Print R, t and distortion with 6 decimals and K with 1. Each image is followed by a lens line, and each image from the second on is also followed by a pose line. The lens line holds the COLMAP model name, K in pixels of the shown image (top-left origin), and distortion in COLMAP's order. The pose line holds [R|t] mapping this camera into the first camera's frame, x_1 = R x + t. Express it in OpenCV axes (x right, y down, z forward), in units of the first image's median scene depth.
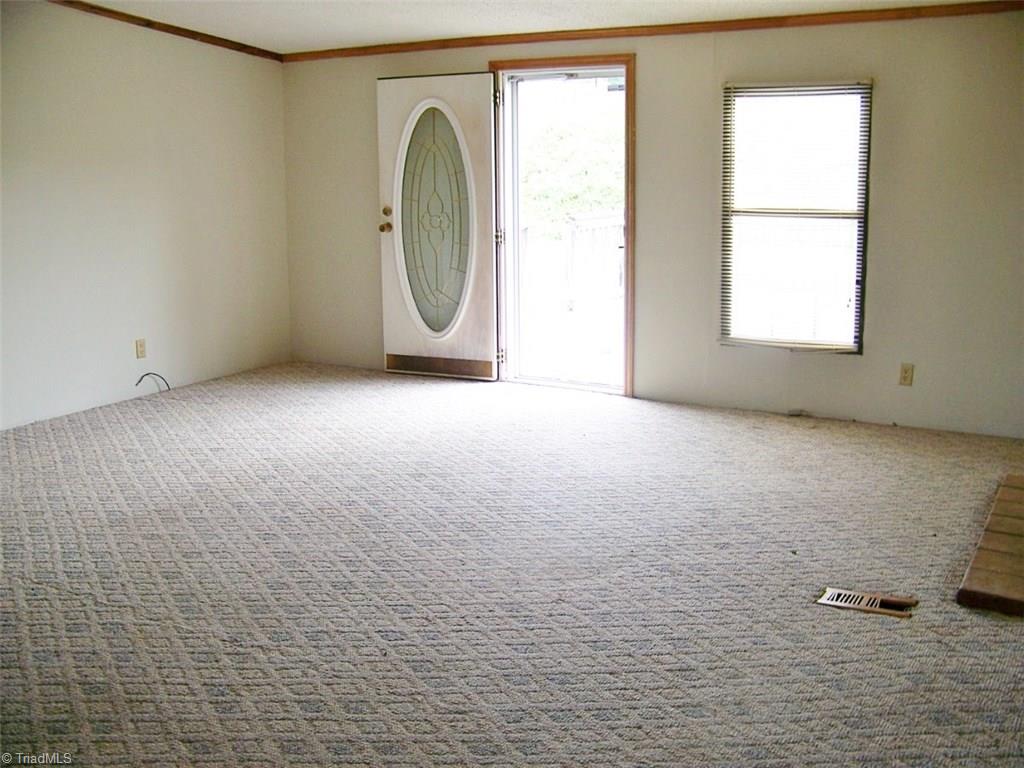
lens RADIAL K [[1069.8, 0, 525.9], [0, 1069.8, 382.4], [0, 0, 1]] dist [-0.284618, 0.436420]
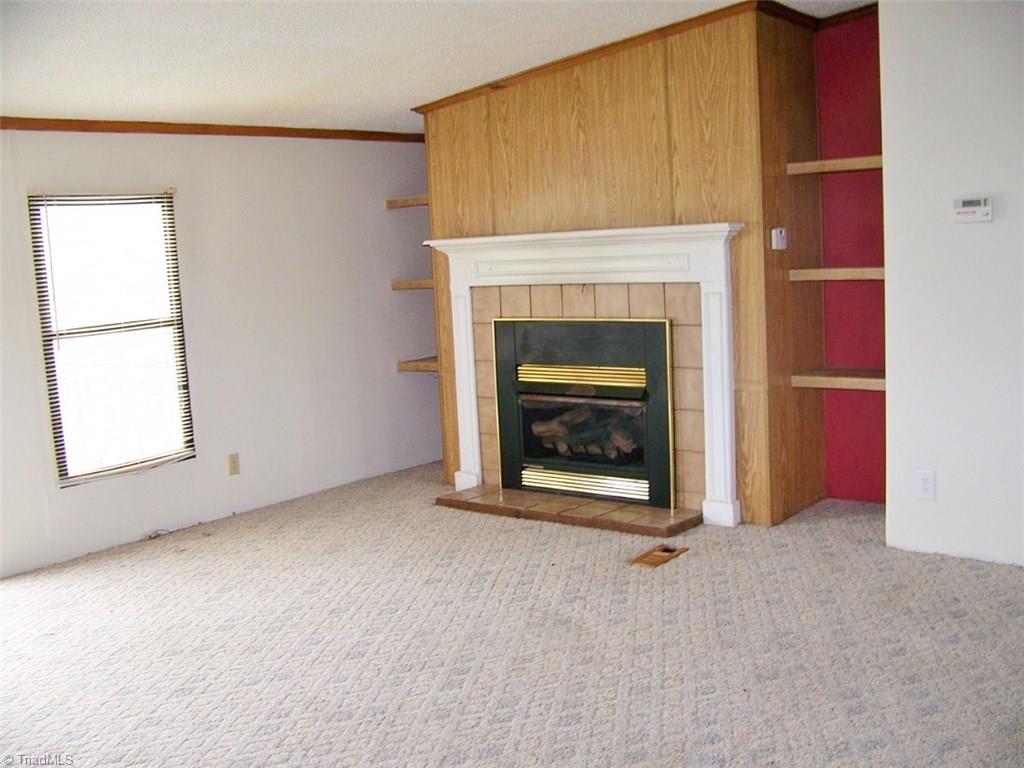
lens RADIAL K [[1069.8, 0, 525.9], [0, 1069.8, 382.4], [0, 0, 1]] dist [-0.284618, 0.436420]
pose [[0.176173, -0.128208, 0.975974, -0.610832], [0.254360, 0.963738, 0.080687, -0.098116], [-0.950928, 0.234034, 0.202395, 0.481863]]
